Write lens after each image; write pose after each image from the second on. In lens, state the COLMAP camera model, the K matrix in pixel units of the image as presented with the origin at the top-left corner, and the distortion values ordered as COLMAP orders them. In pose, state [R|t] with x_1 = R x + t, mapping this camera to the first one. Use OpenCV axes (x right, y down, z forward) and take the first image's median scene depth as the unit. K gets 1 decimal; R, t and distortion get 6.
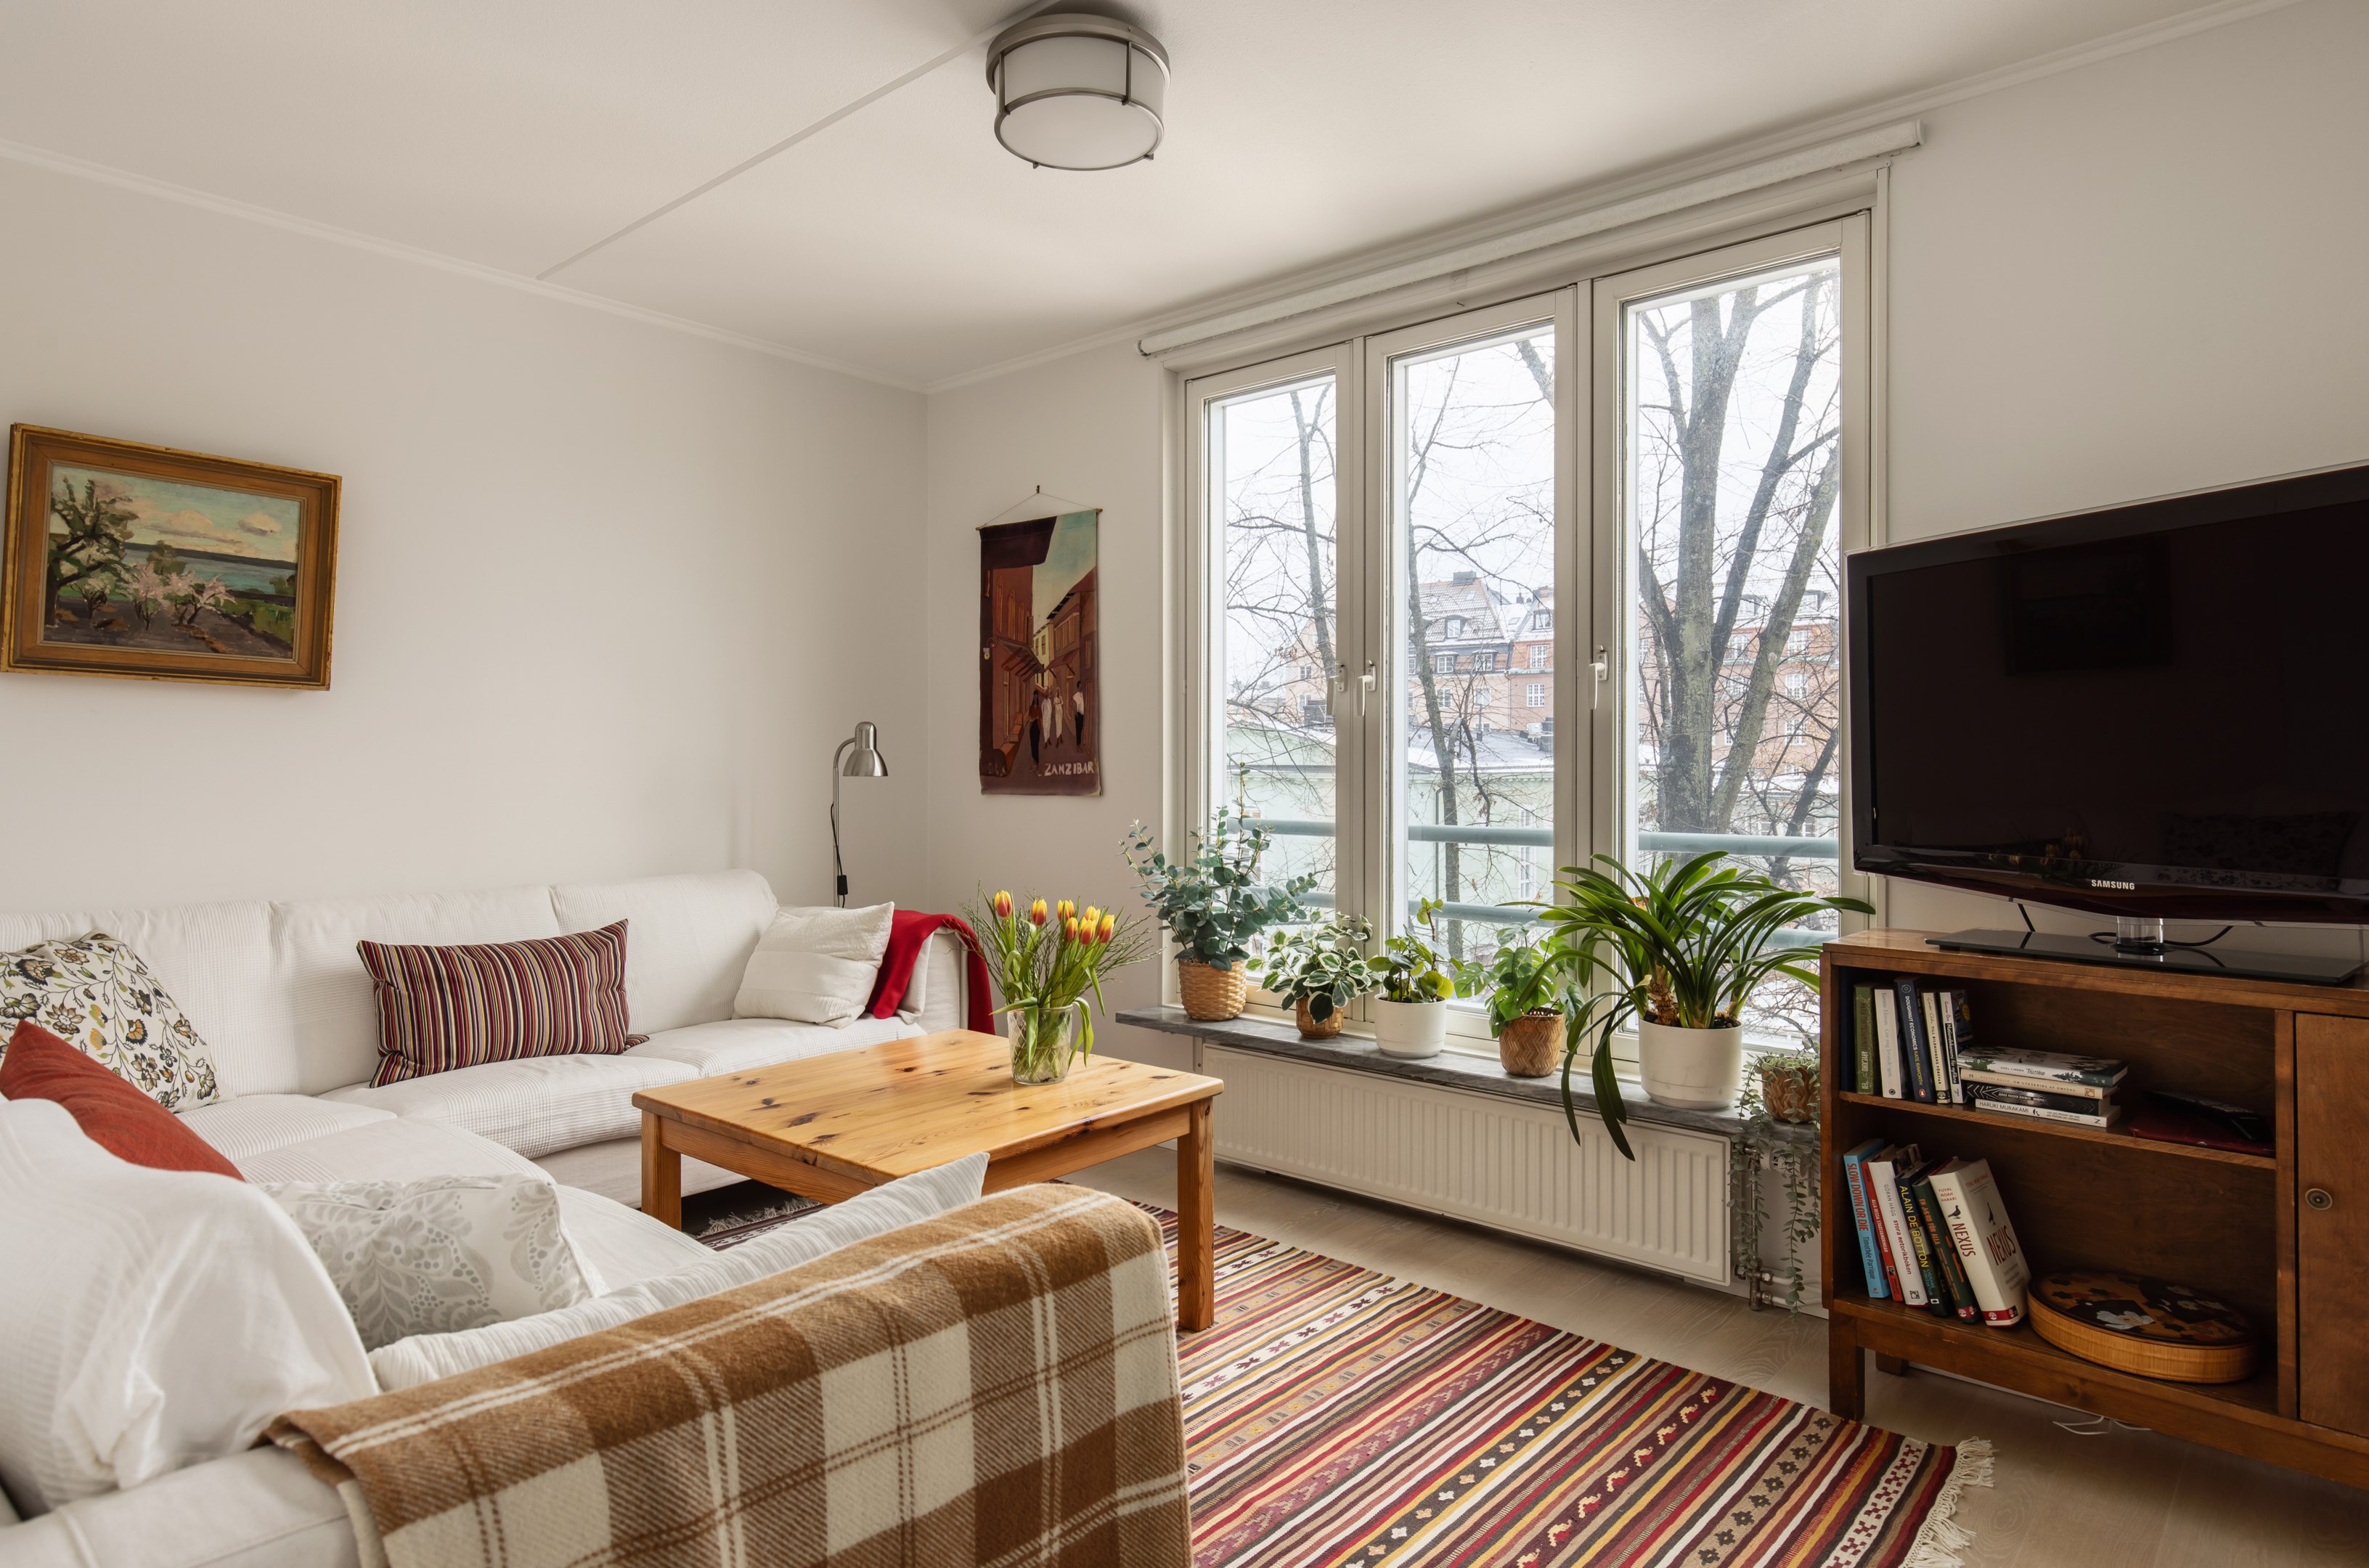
lens RADIAL K [[1347.3, 0, 1168.7], [0, 1347.3, 772.2], [0, 0, 1]] dist [0.009630, 0.000024]
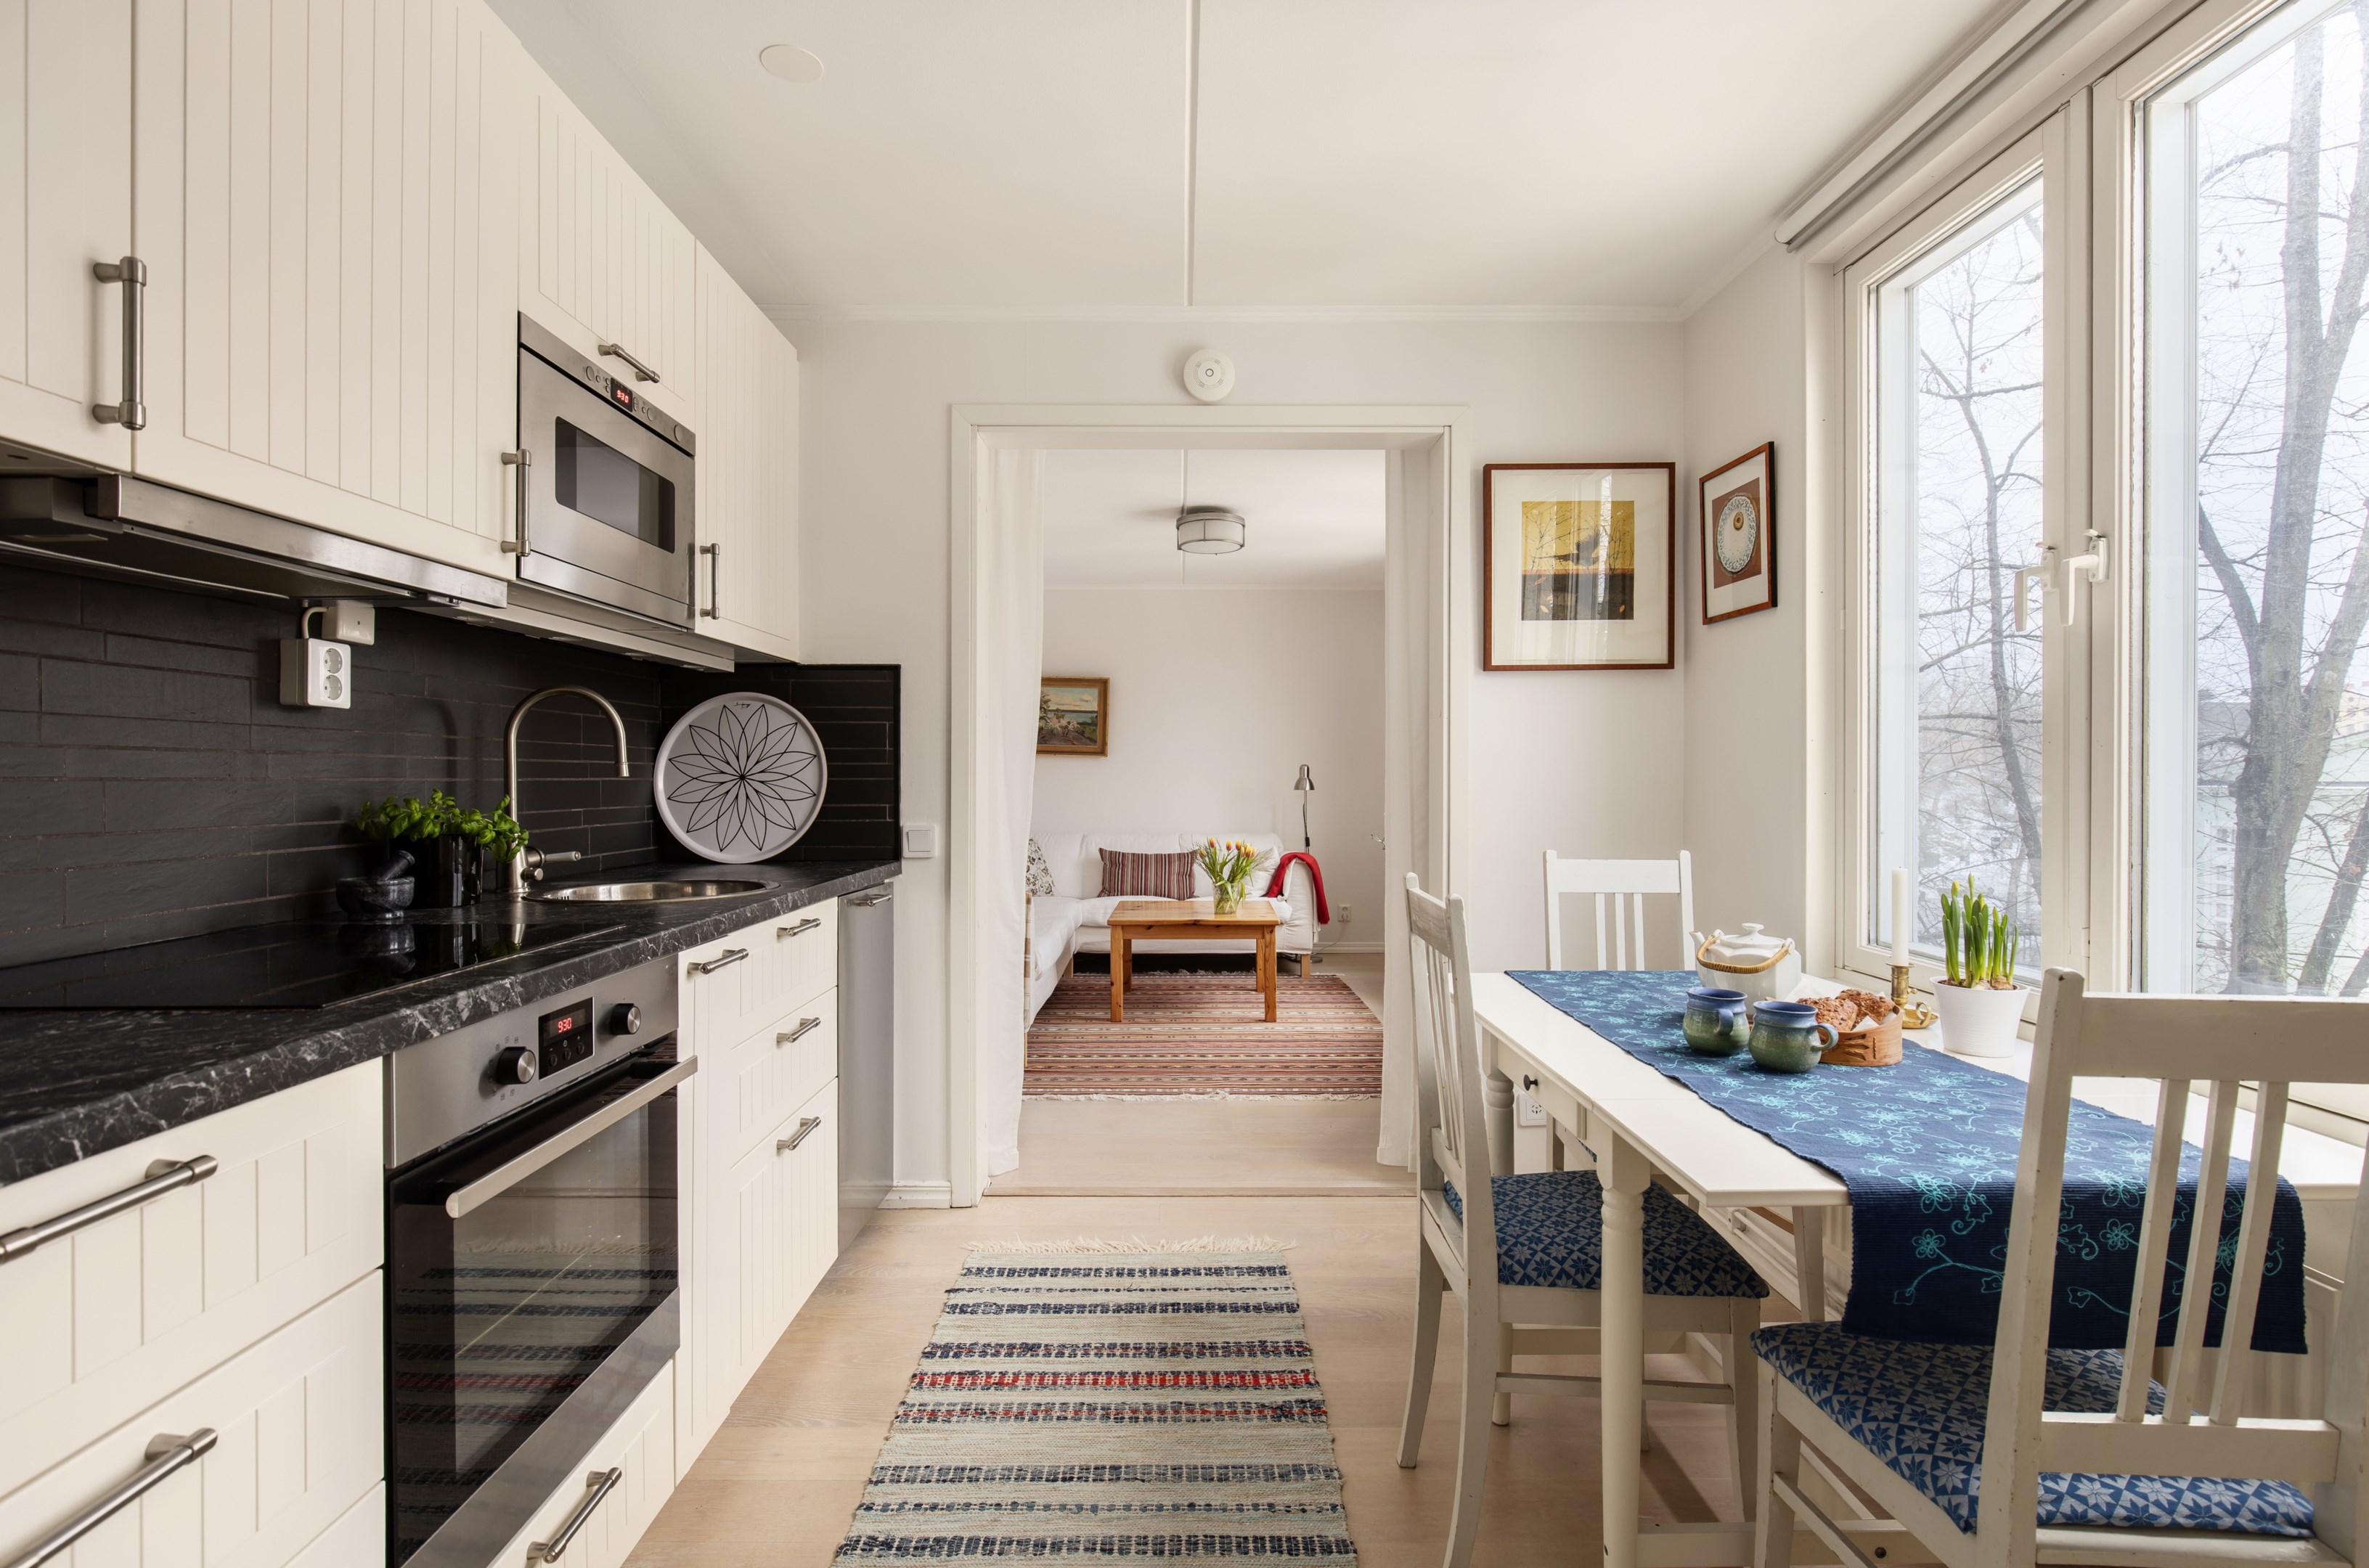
lens RADIAL K [[1106.5, 0, 1185.5], [0, 1106.5, 779.4], [0, 0, 1]] dist [-0.000133, -0.000376]
pose [[0.670675, 0.000490, -0.741751, 1.249483], [-0.003900, 0.999988, -0.002865, -0.010776], [0.741741, 0.004814, 0.670669, -0.408116]]
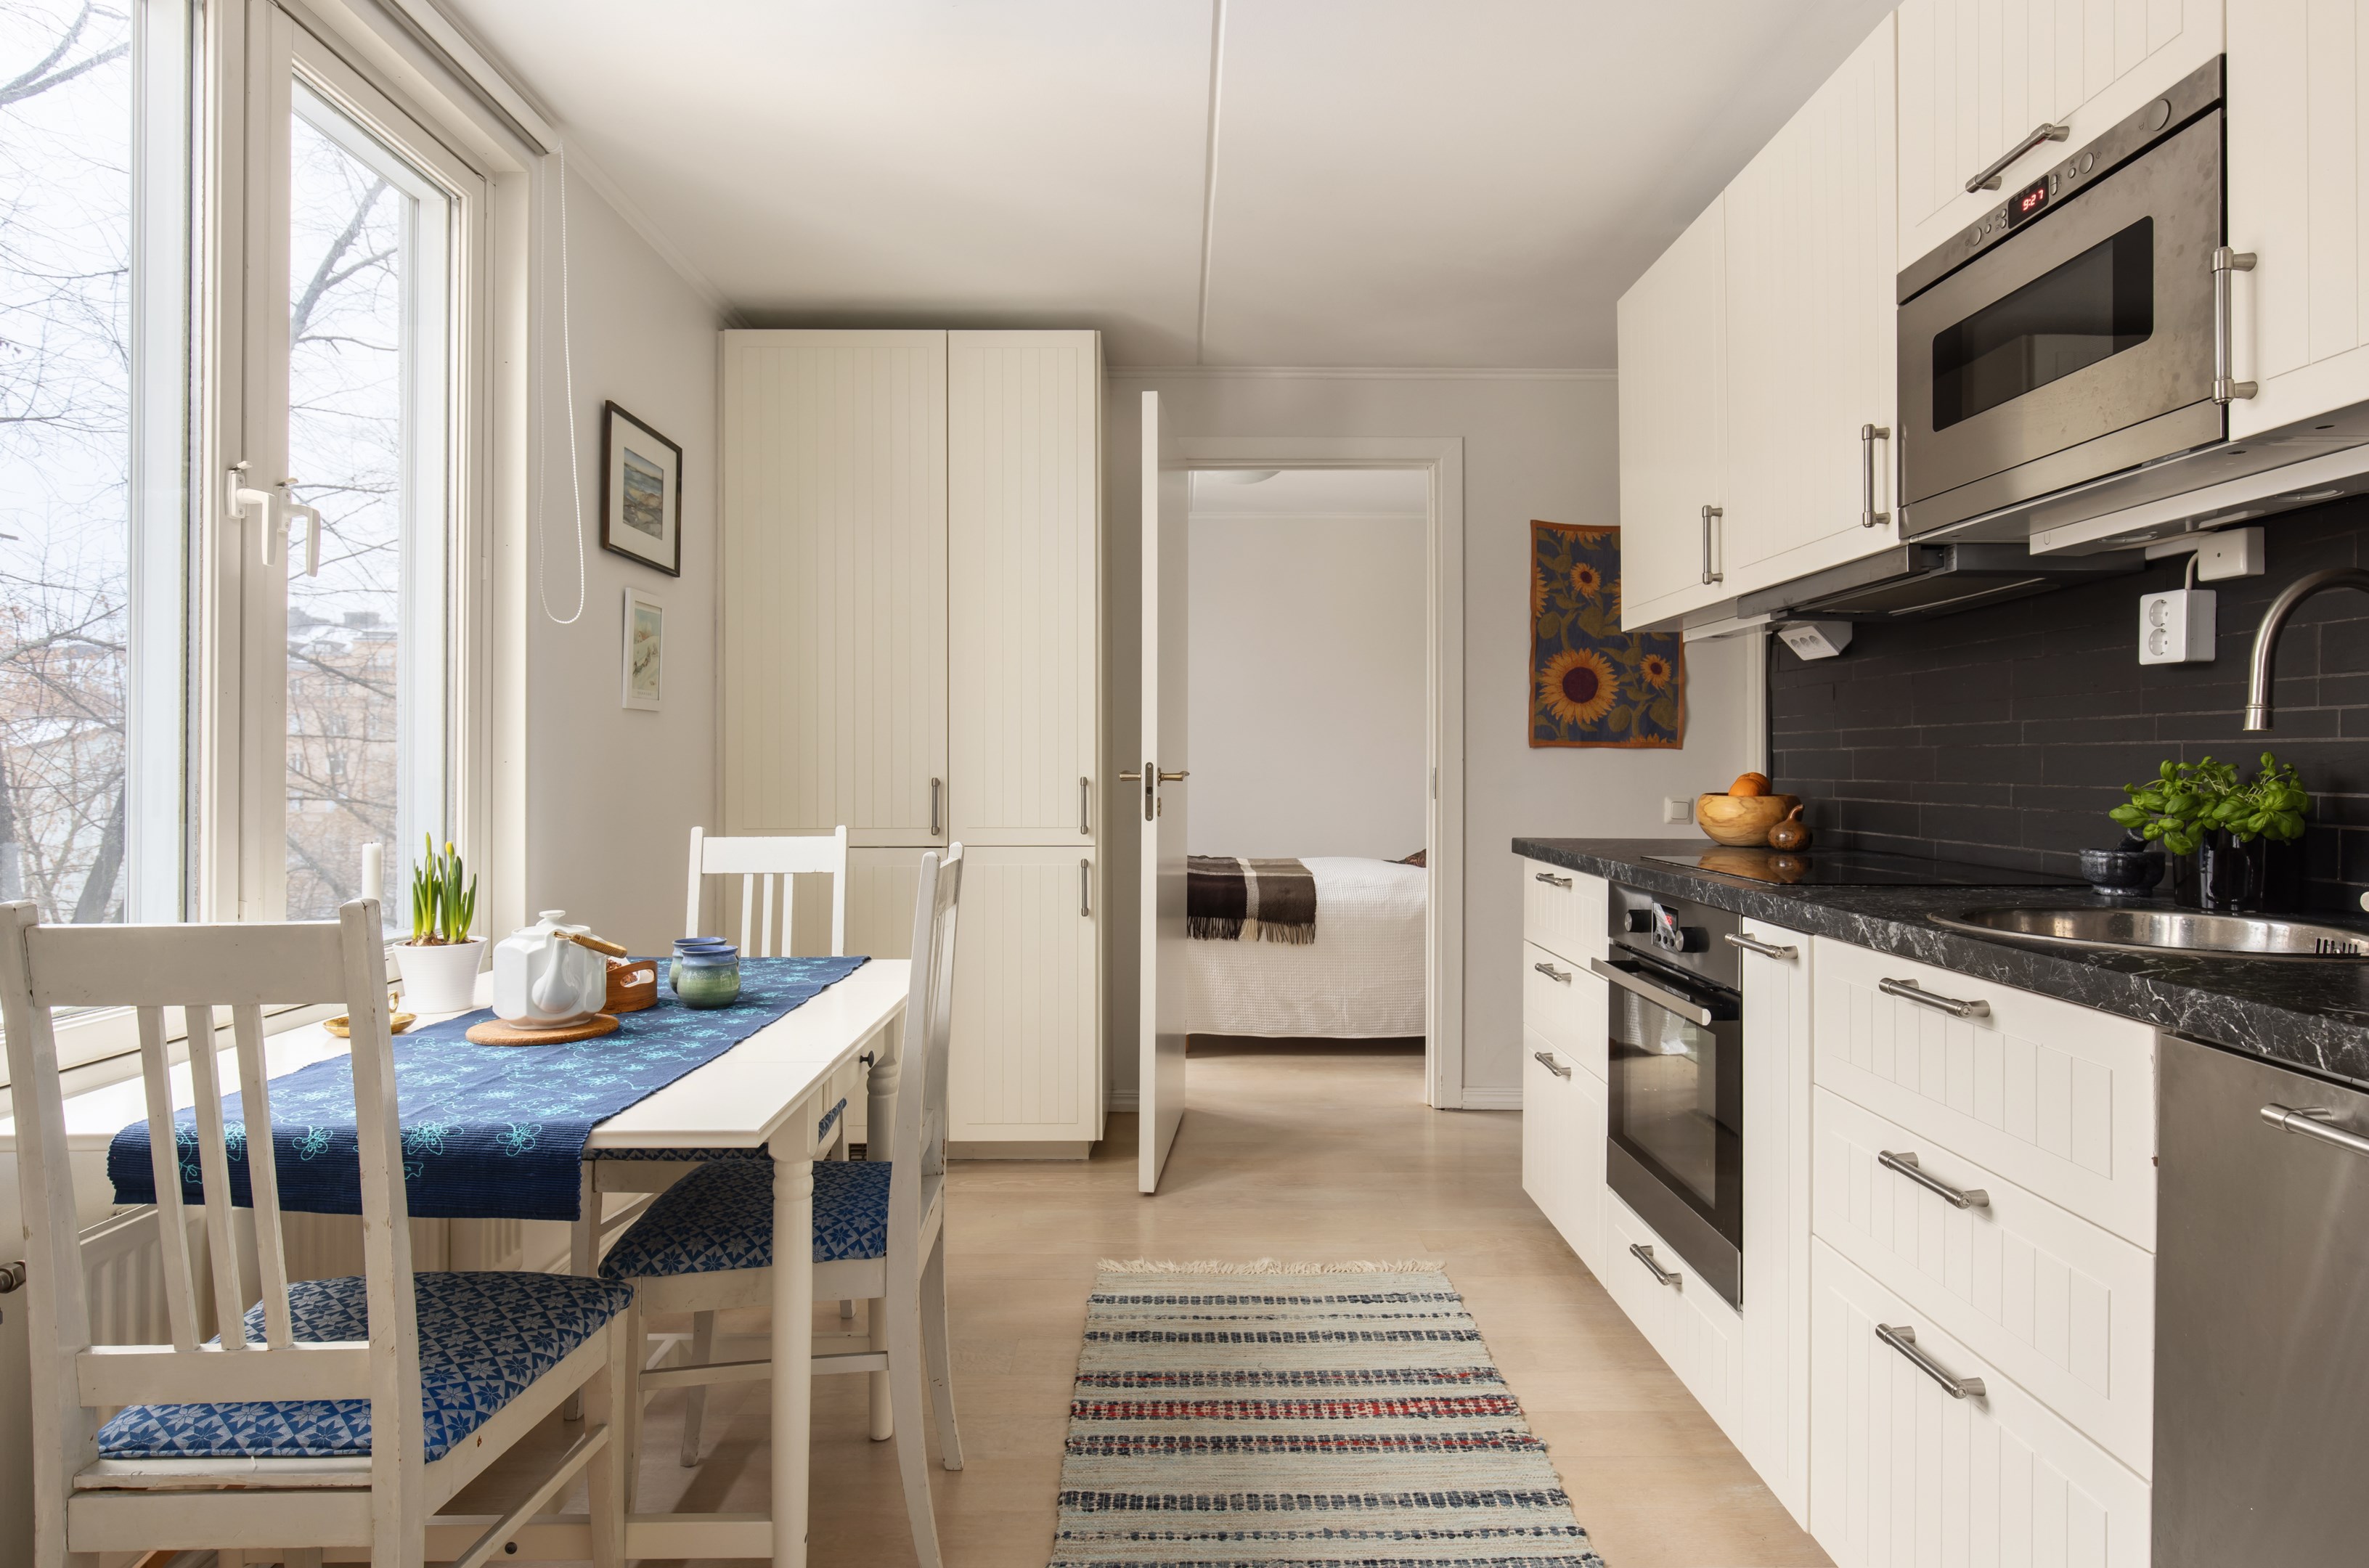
lens RADIAL K [[1347.3, 0, 1168.7], [0, 1347.3, 772.2], [0, 0, 1]] dist [0.009630, 0.000024]
pose [[-0.662987, -0.007500, 0.748594, 0.319985], [0.000392, 0.999946, 0.010366, -0.003065], [-0.748631, 0.007166, -0.662948, 0.465486]]
